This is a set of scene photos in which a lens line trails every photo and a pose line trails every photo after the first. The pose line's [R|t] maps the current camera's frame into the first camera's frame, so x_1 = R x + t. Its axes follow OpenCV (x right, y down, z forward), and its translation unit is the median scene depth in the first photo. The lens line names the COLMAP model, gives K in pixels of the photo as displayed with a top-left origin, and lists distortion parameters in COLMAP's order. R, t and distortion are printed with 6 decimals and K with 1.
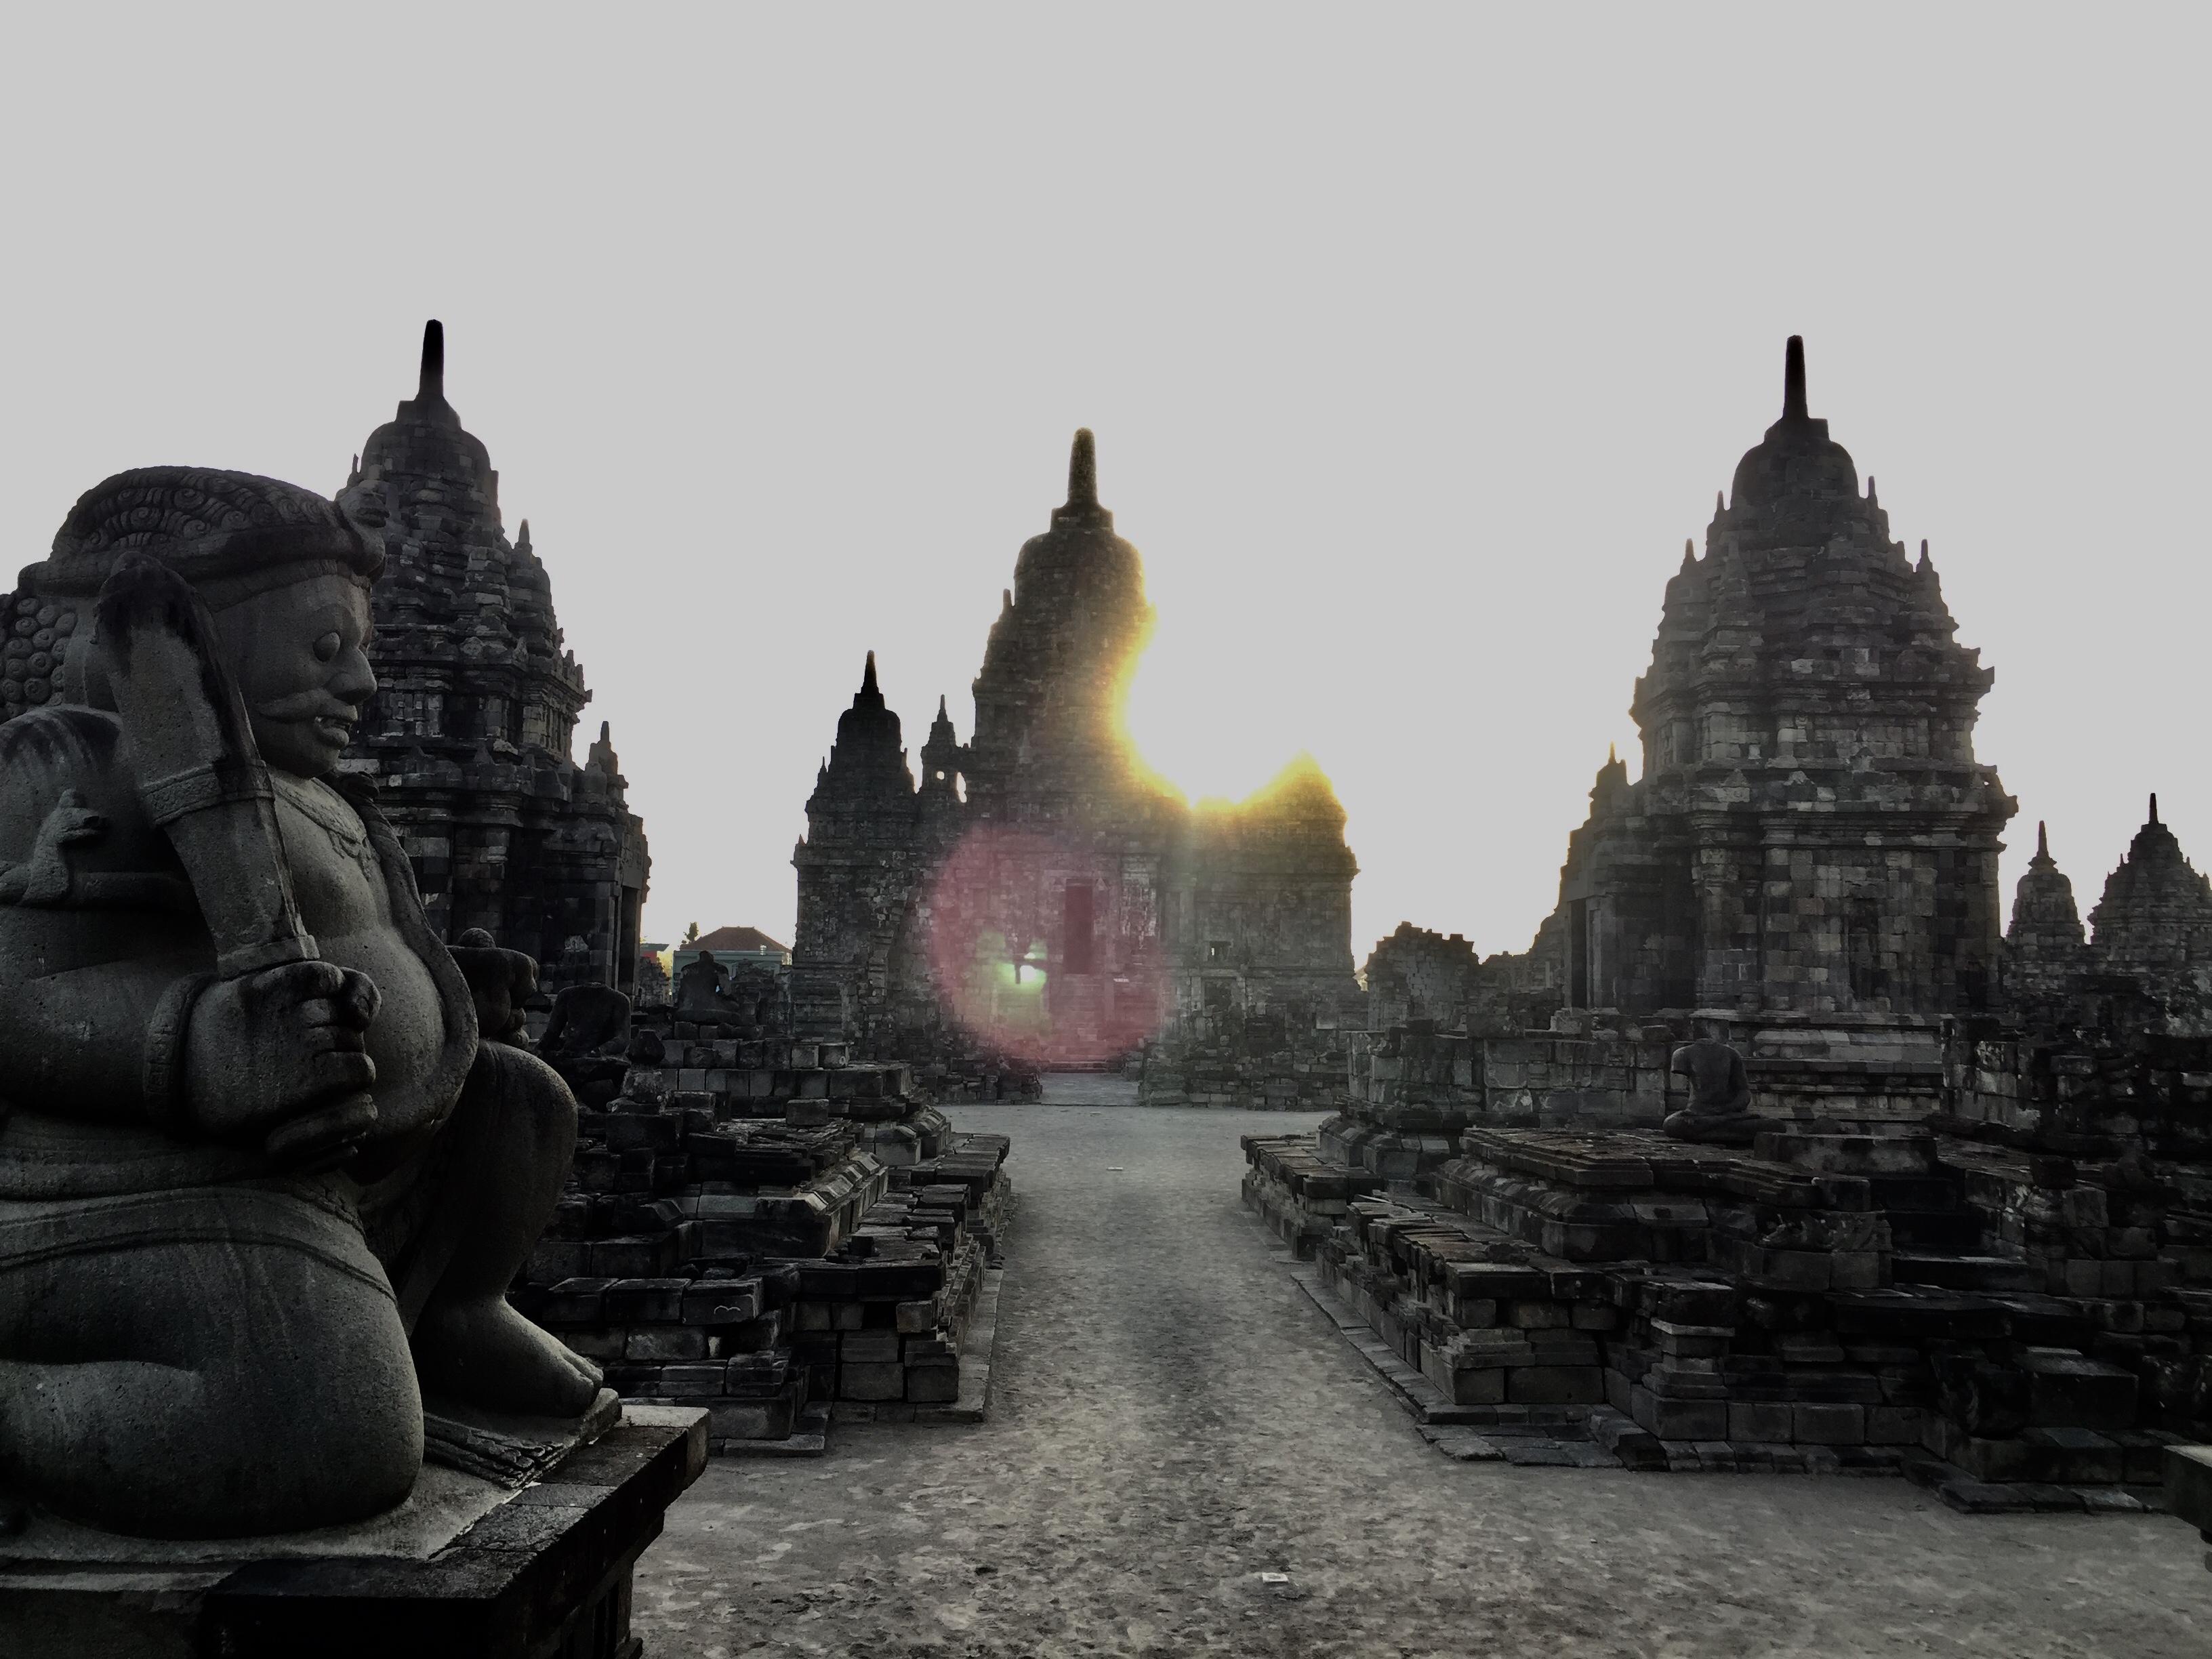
lens RADIAL K [[1931.7, 0, 1114.5], [0, 1931.7, 818.1], [0, 0, 1]] dist [0.046057, -0.003639]
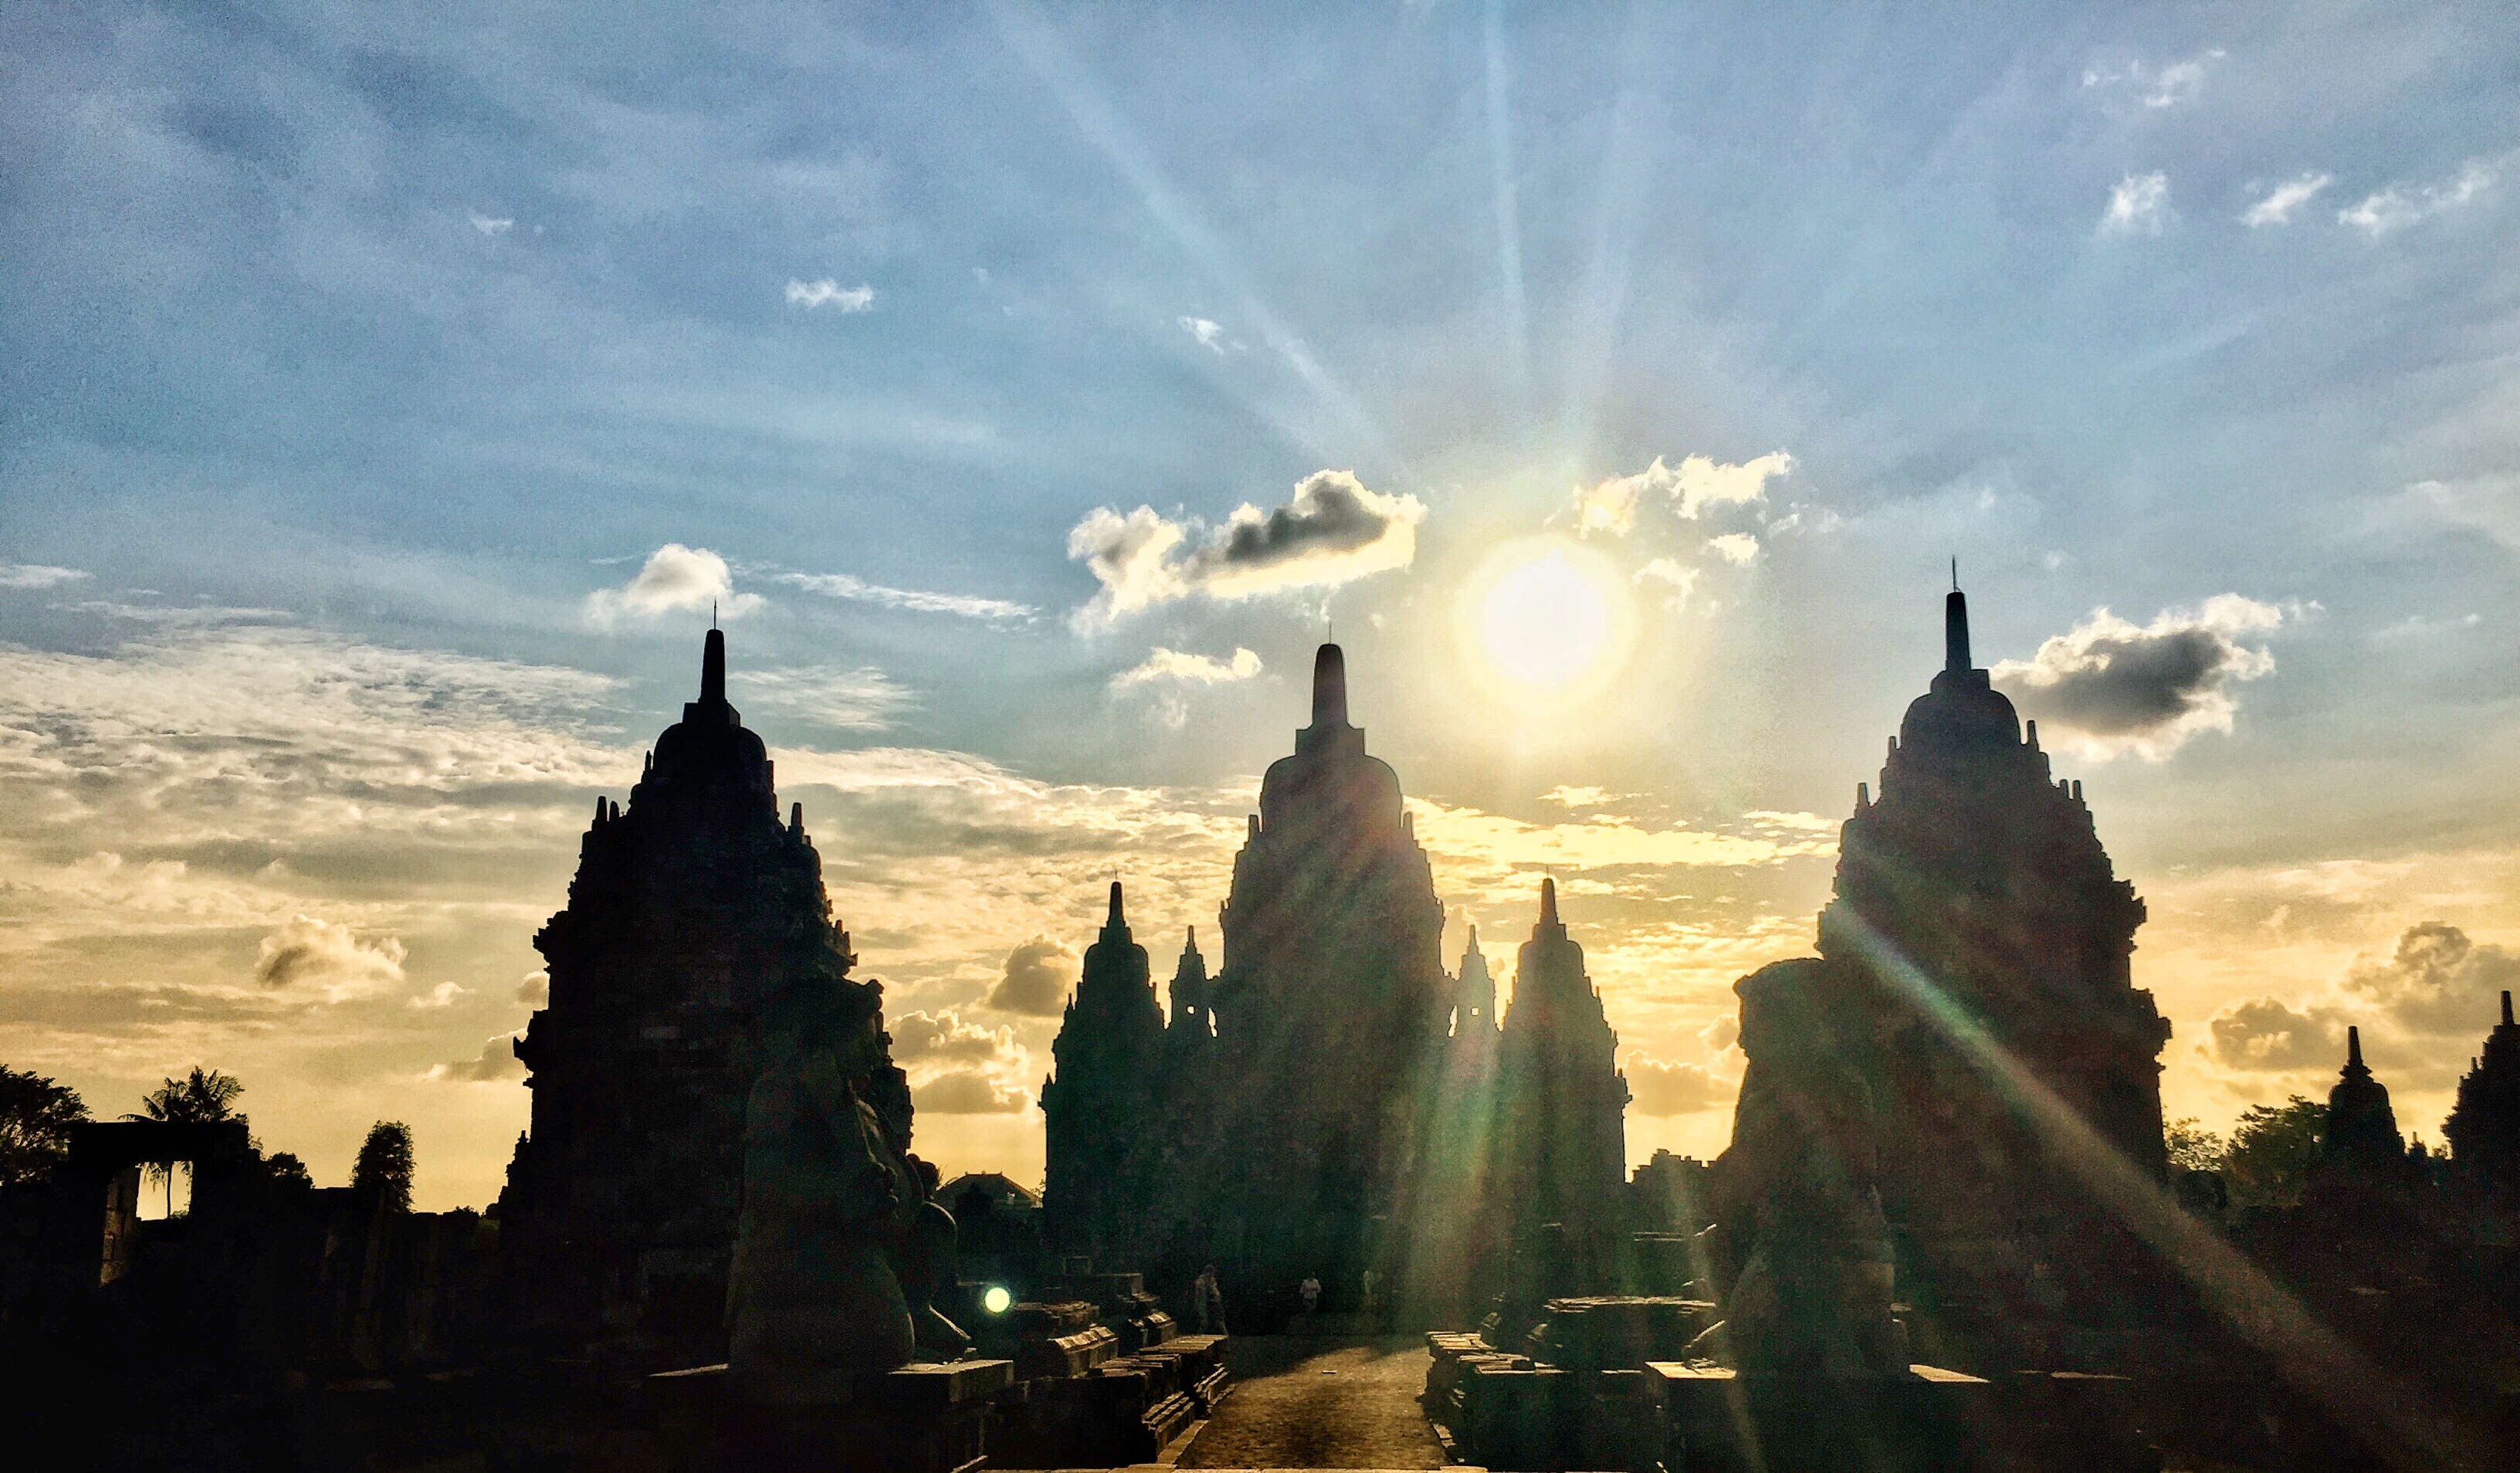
lens RADIAL K [[2201.2, 0, 1252.0], [0, 2201.2, 928.5], [0, 0, 1]] dist [0.088074, 0.000777]
pose [[0.997249, -0.030865, -0.067389, 0.043503], [0.027330, 0.998233, -0.052768, -0.010030], [0.068898, 0.050781, 0.996330, -0.263951]]
